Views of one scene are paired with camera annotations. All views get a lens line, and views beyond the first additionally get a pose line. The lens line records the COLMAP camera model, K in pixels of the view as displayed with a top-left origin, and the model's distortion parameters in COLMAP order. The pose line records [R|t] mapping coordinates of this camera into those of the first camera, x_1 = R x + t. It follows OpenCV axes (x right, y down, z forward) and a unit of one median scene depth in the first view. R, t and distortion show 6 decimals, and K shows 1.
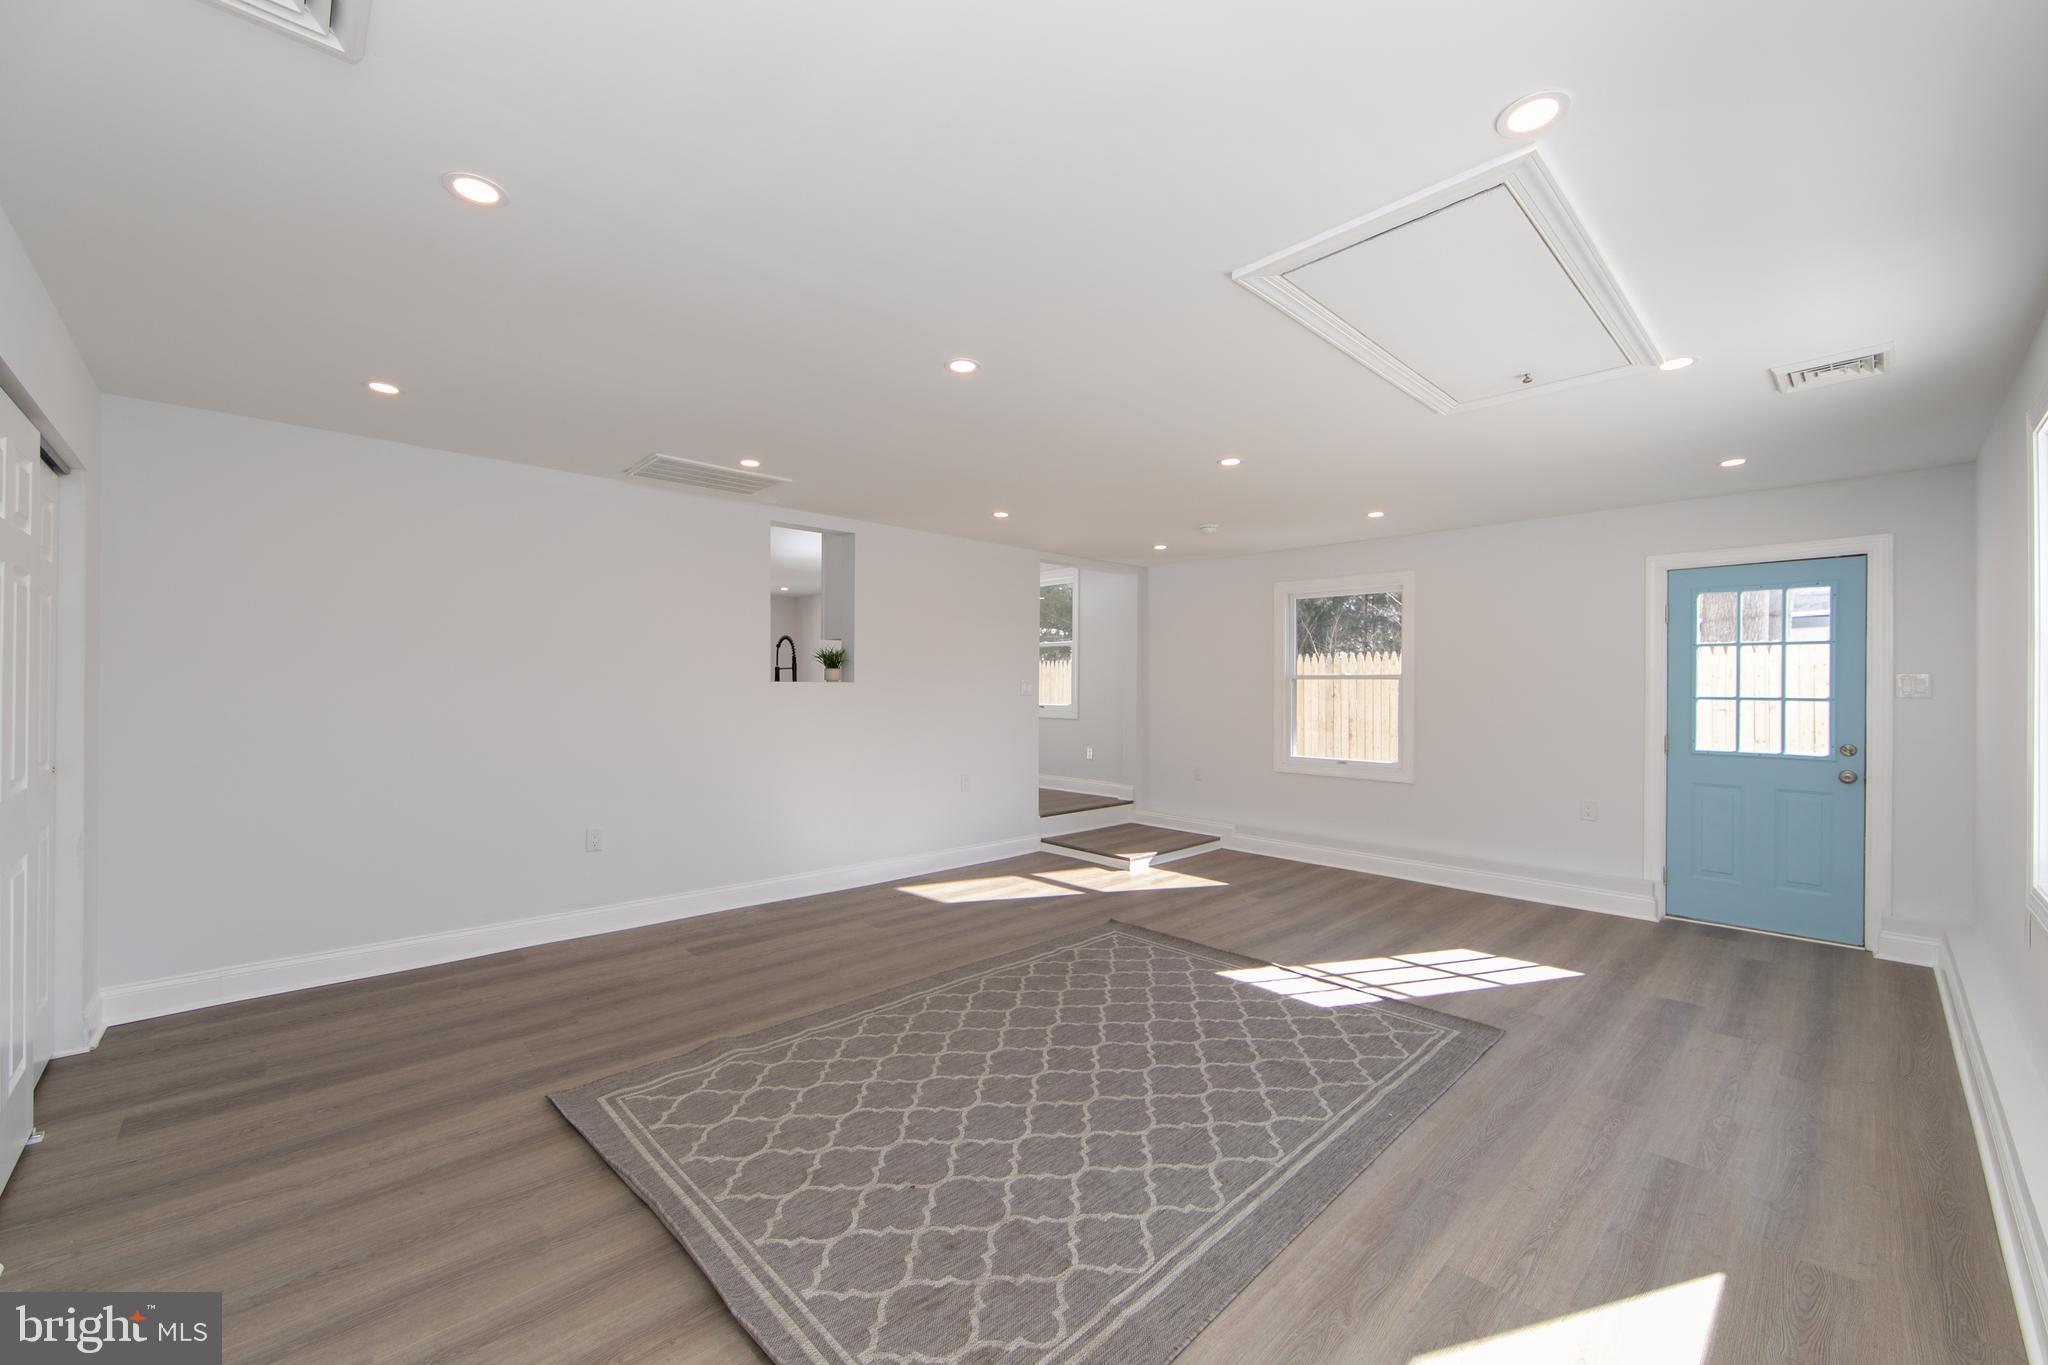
lens RADIAL K [[800.5, 0, 1028.5], [0, 800.5, 684.4], [0, 0, 1]] dist [-0.002087, -0.000679]
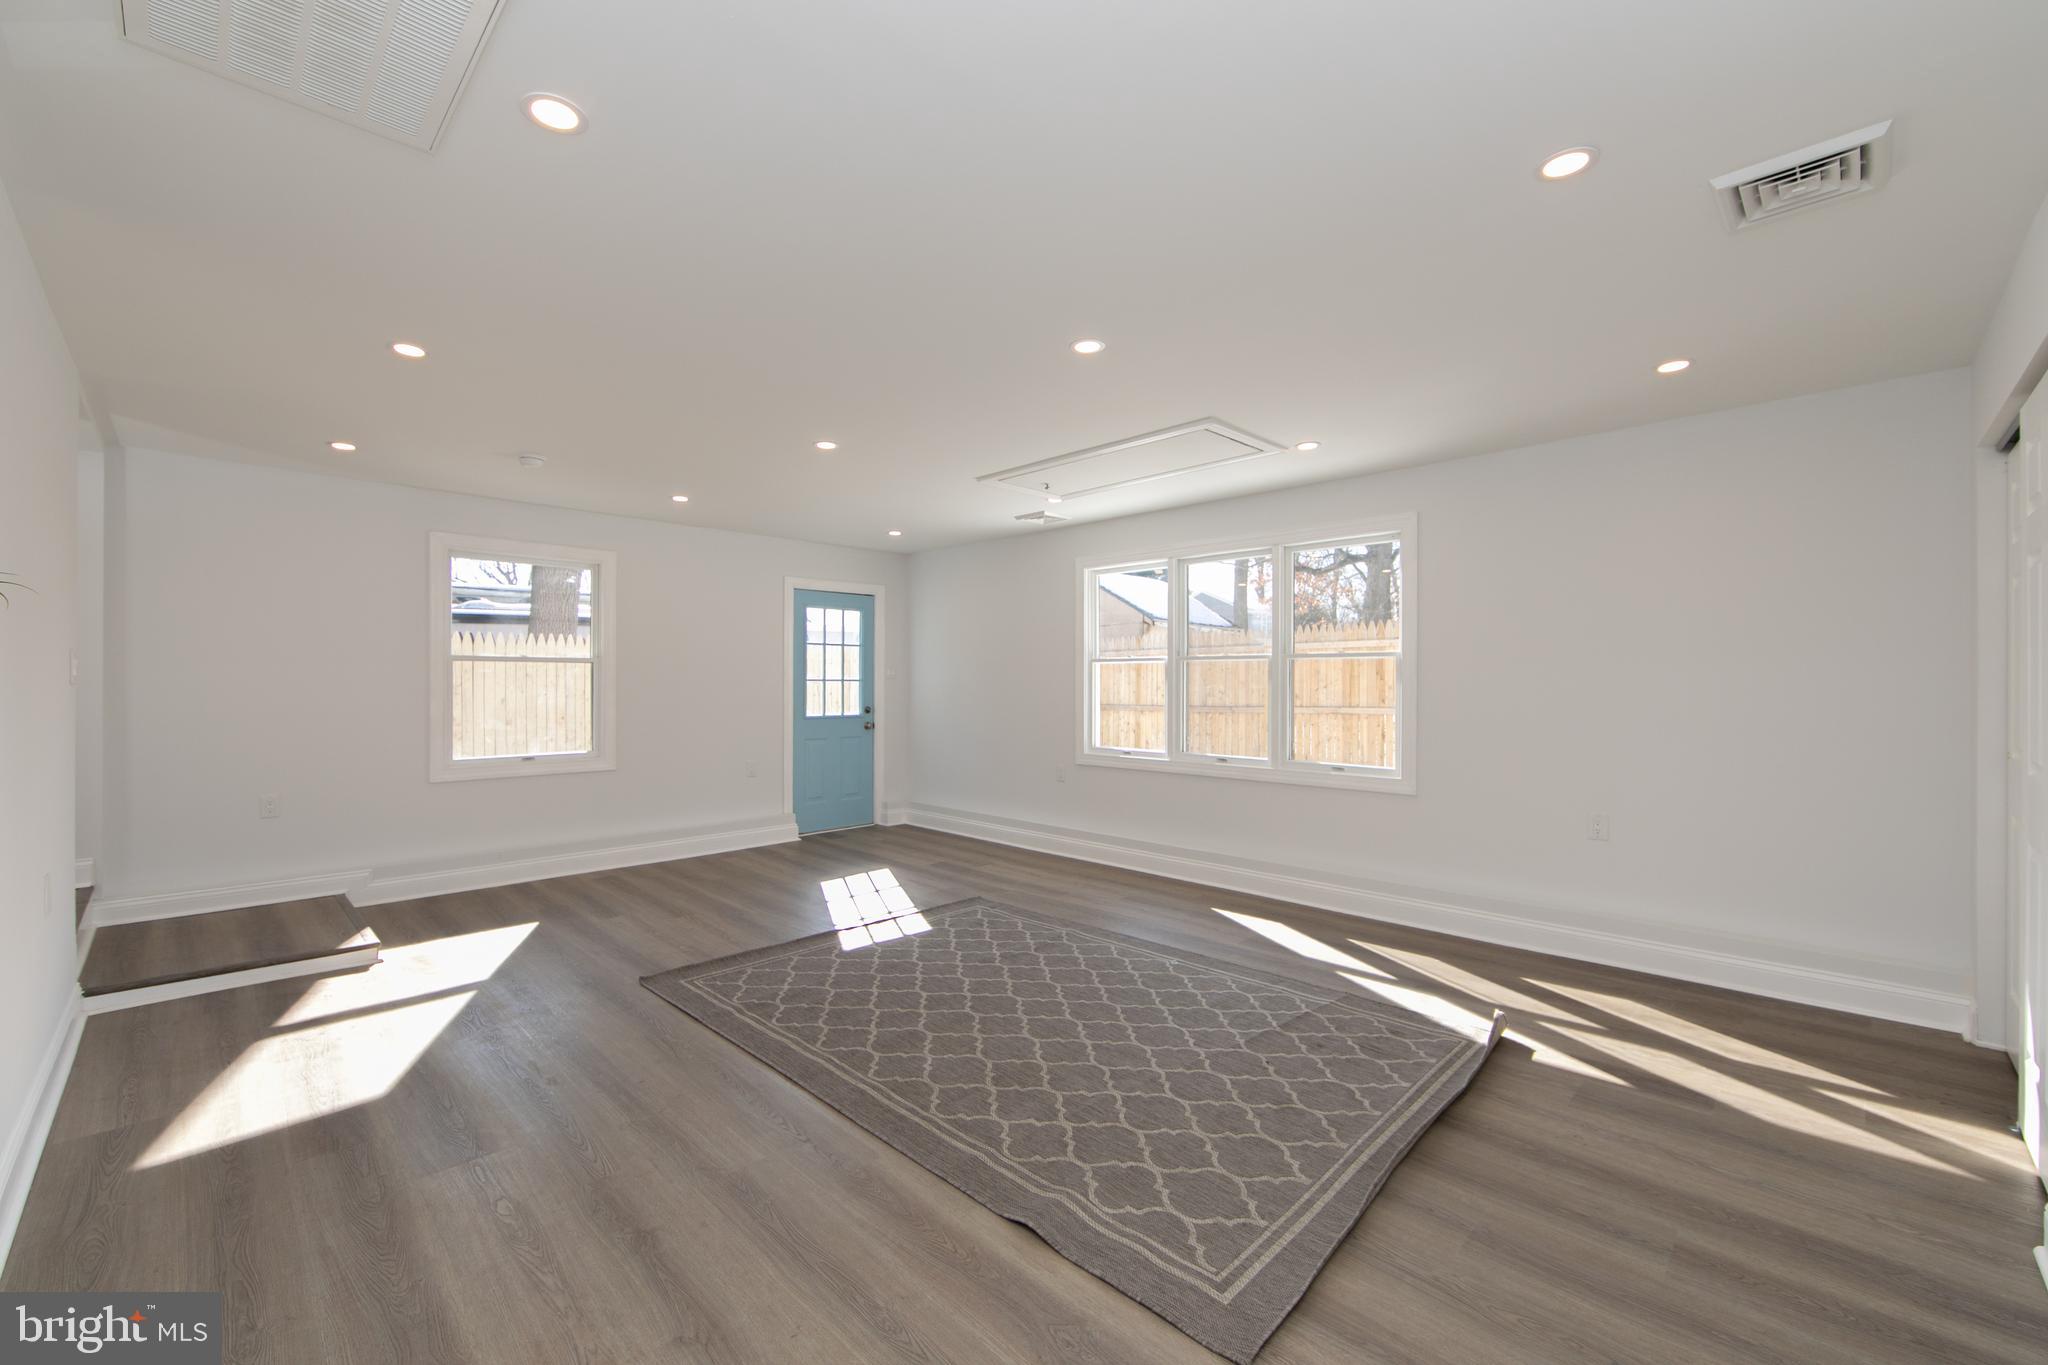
lens RADIAL K [[800.5, 0, 1028.5], [0, 800.5, 684.4], [0, 0, 1]] dist [-0.002087, -0.000679]
pose [[-0.010734, -0.010972, 0.999882, -0.842199], [-0.005235, 0.999927, 0.010916, 0.009752], [-0.999929, -0.005117, -0.010791, 0.836823]]
